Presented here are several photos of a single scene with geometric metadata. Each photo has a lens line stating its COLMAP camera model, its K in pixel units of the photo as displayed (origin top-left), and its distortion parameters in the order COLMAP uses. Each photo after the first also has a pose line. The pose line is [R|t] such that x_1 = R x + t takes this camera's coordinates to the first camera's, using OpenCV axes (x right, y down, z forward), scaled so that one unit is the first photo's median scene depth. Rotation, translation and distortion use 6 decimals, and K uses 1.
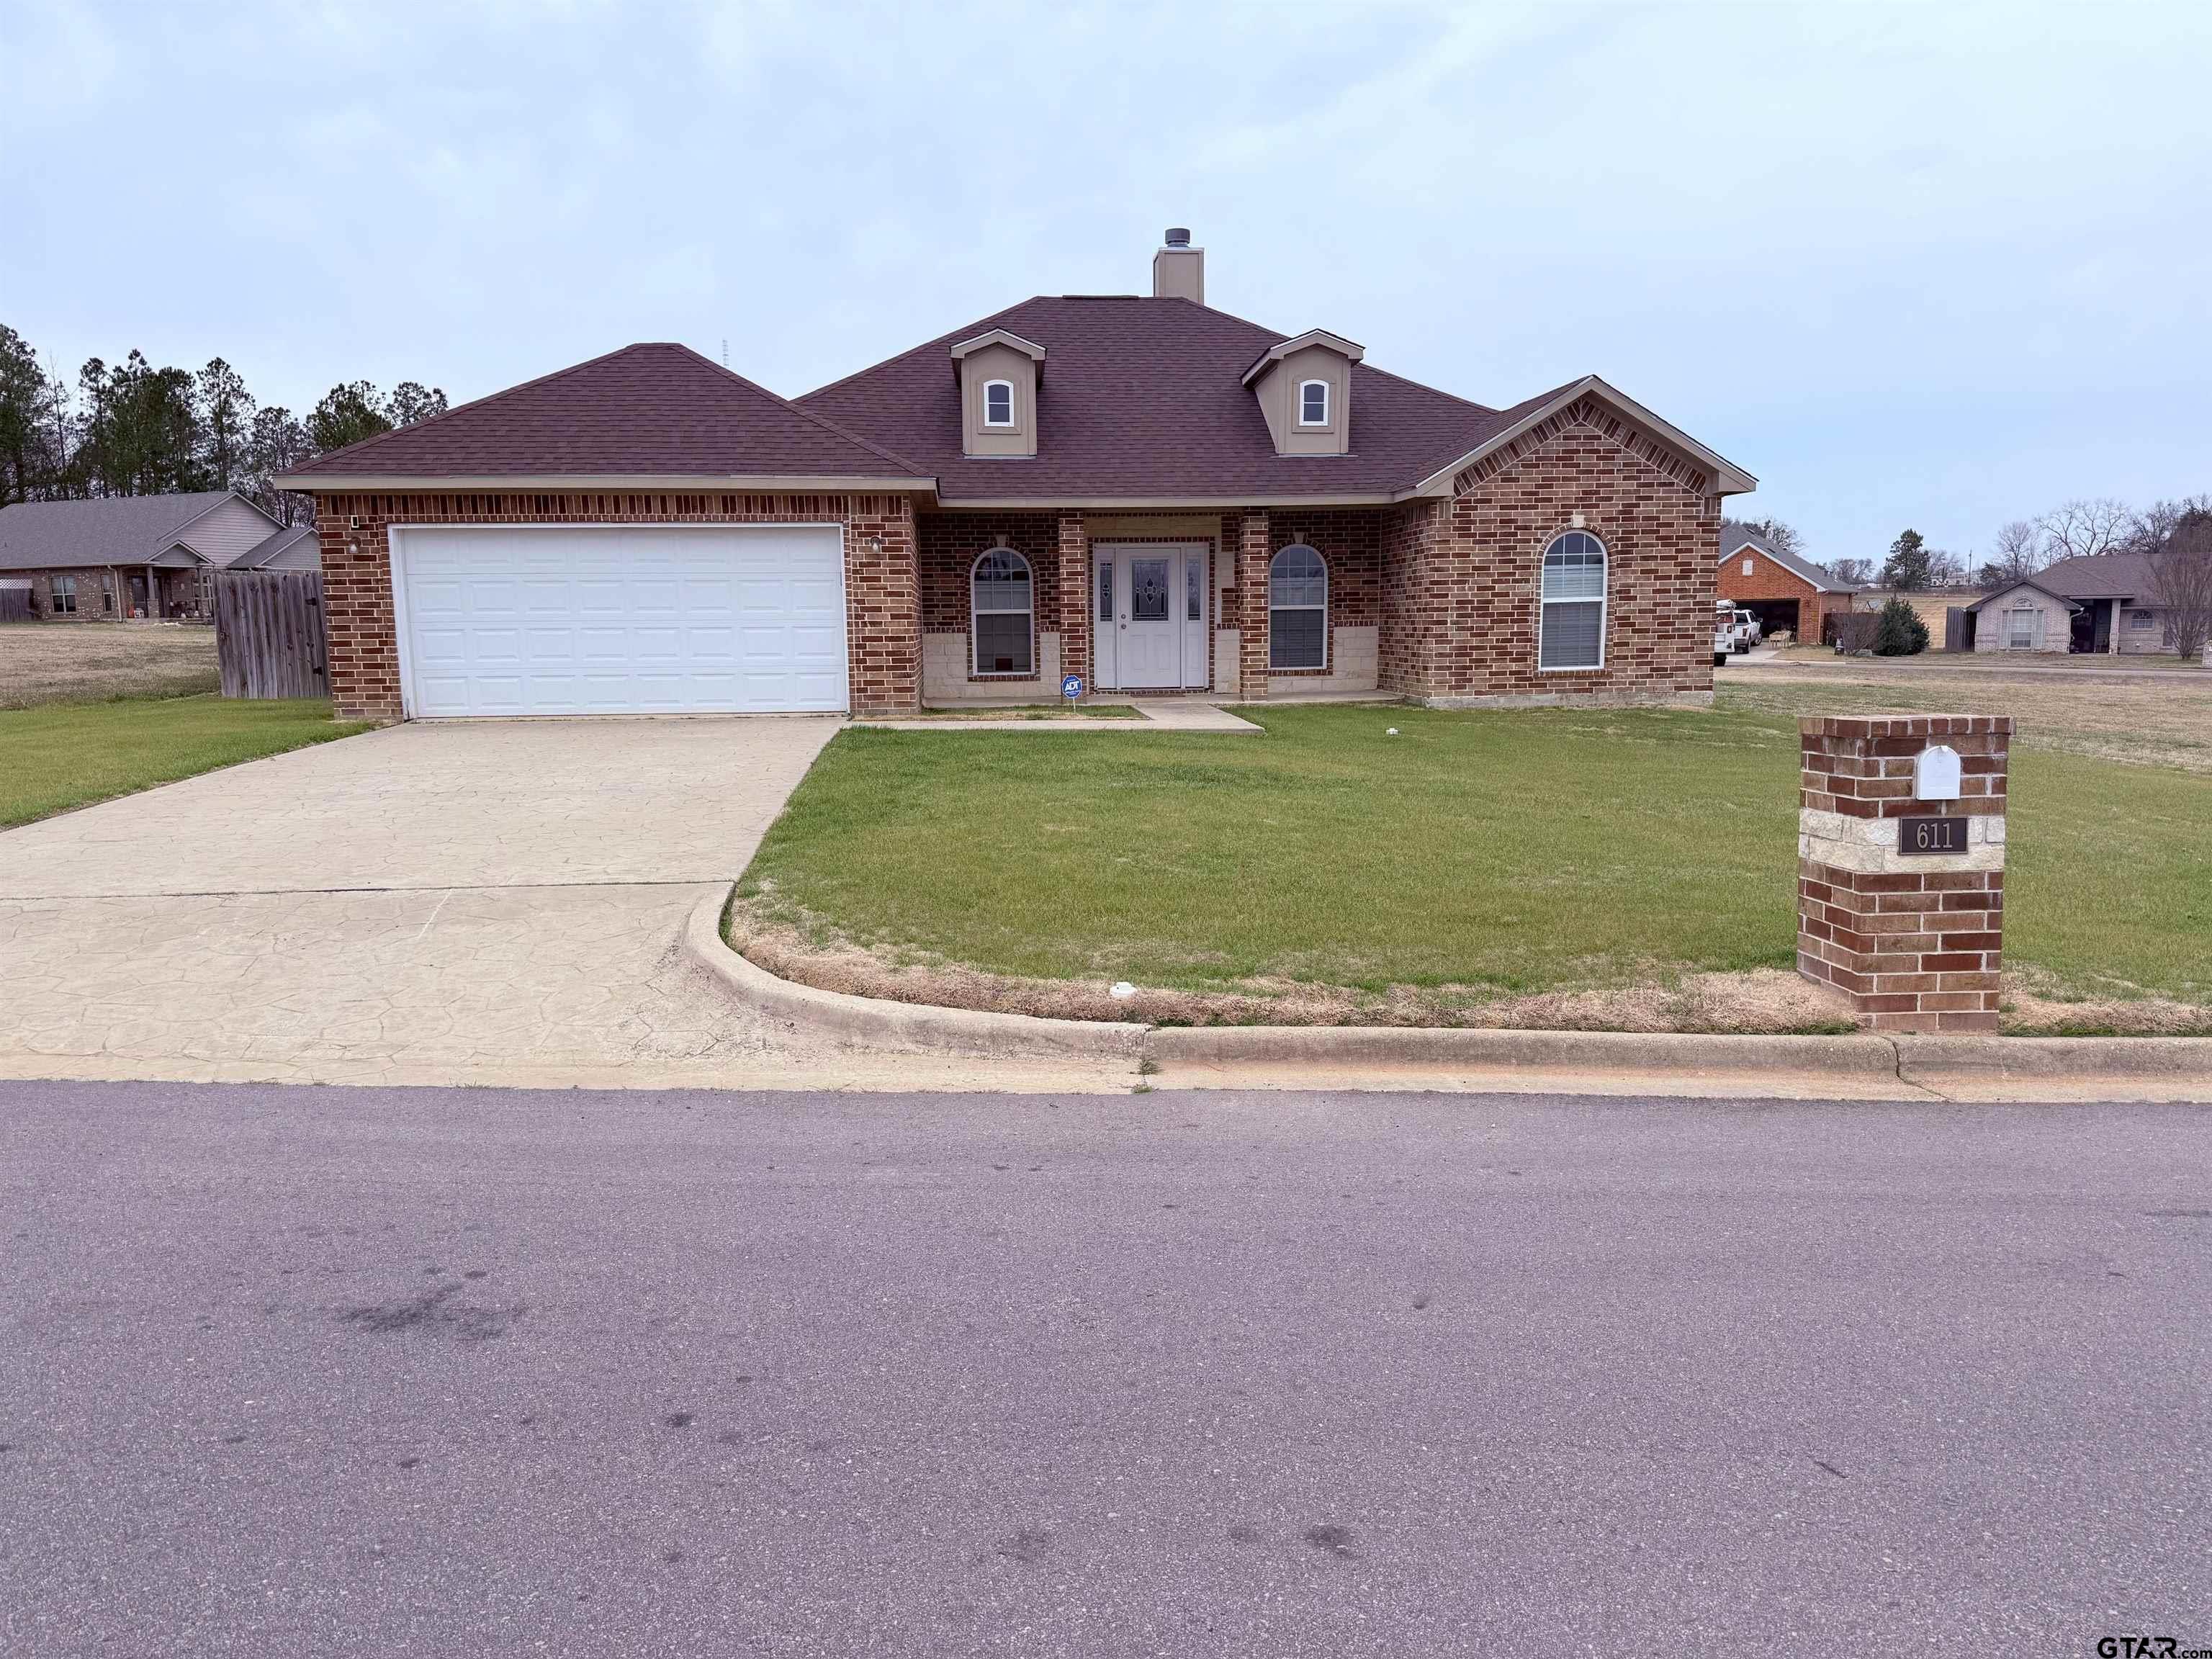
lens RADIAL K [[1545.5, 0, 1075.1], [0, 1545.5, 859.3], [0, 0, 1]] dist [0.095877, -0.116391]
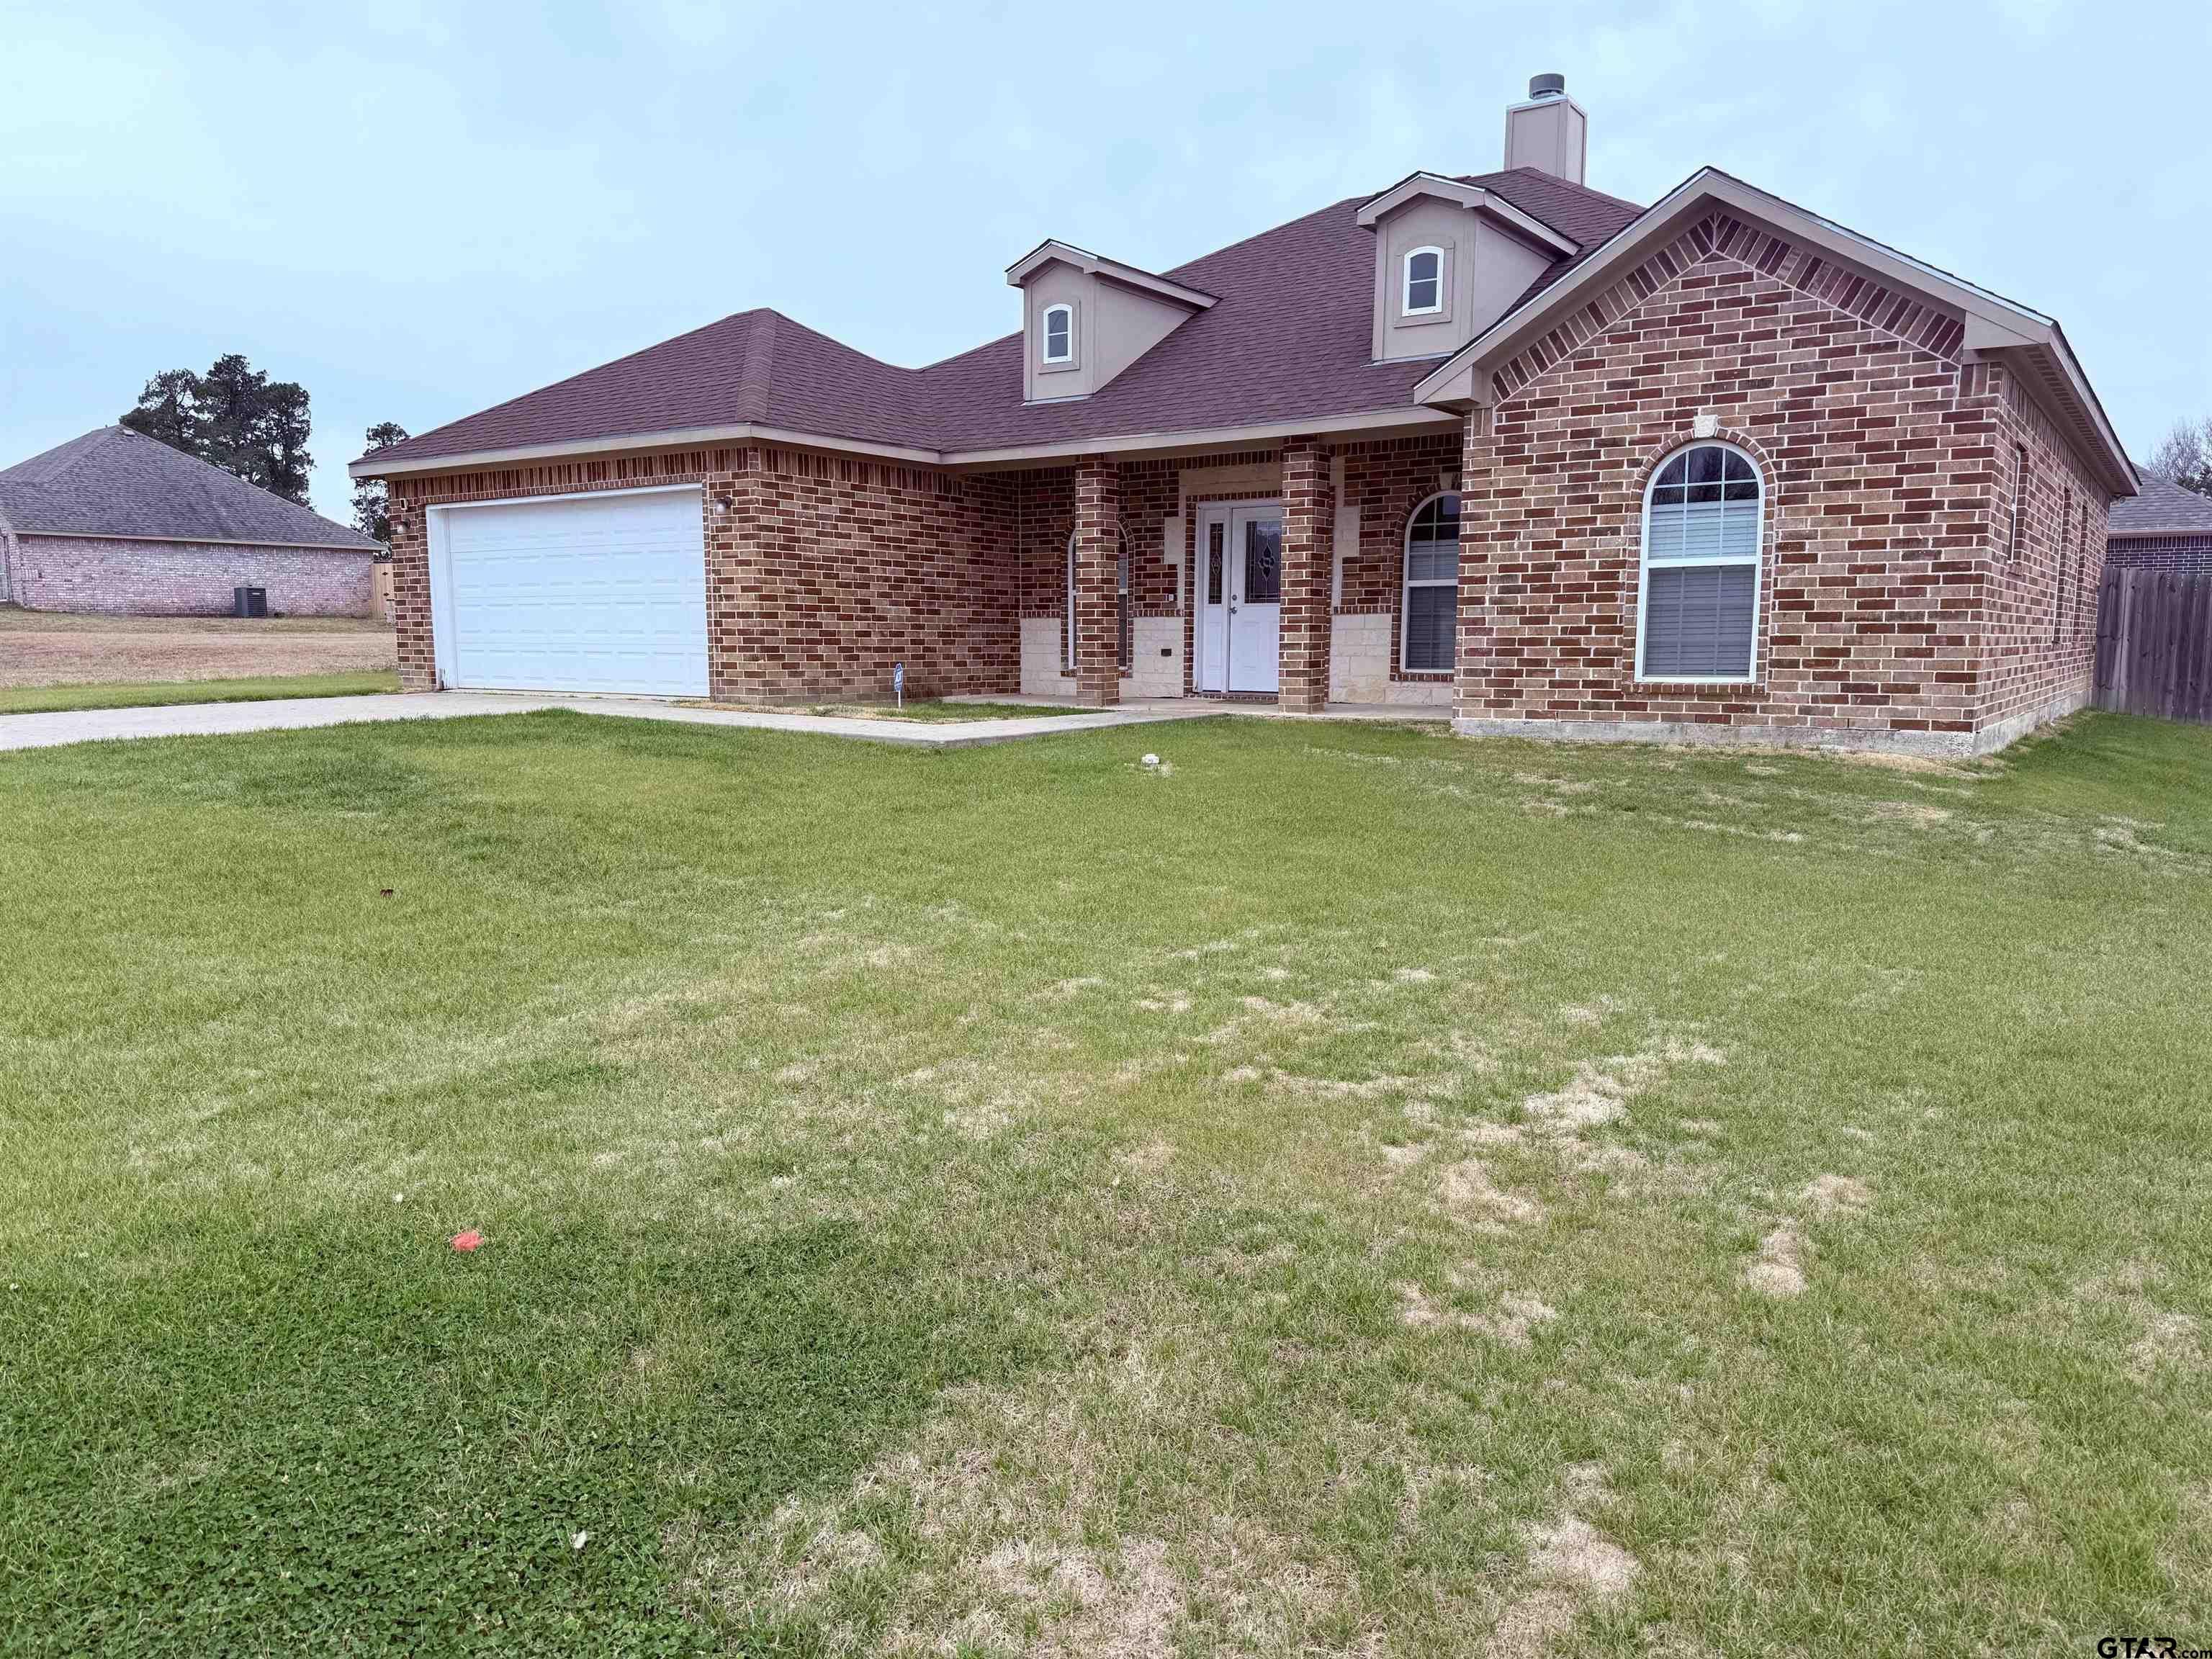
lens RADIAL K [[1545.5, 0, 1082.0], [0, 1545.5, 843.0], [0, 0, 1]] dist [0.095877, -0.116391]
pose [[0.767307, 0.098311, -0.633699, 0.526987], [-0.109274, 0.993771, 0.021858, -0.050552], [0.631901, 0.052475, 0.773271, 0.413420]]
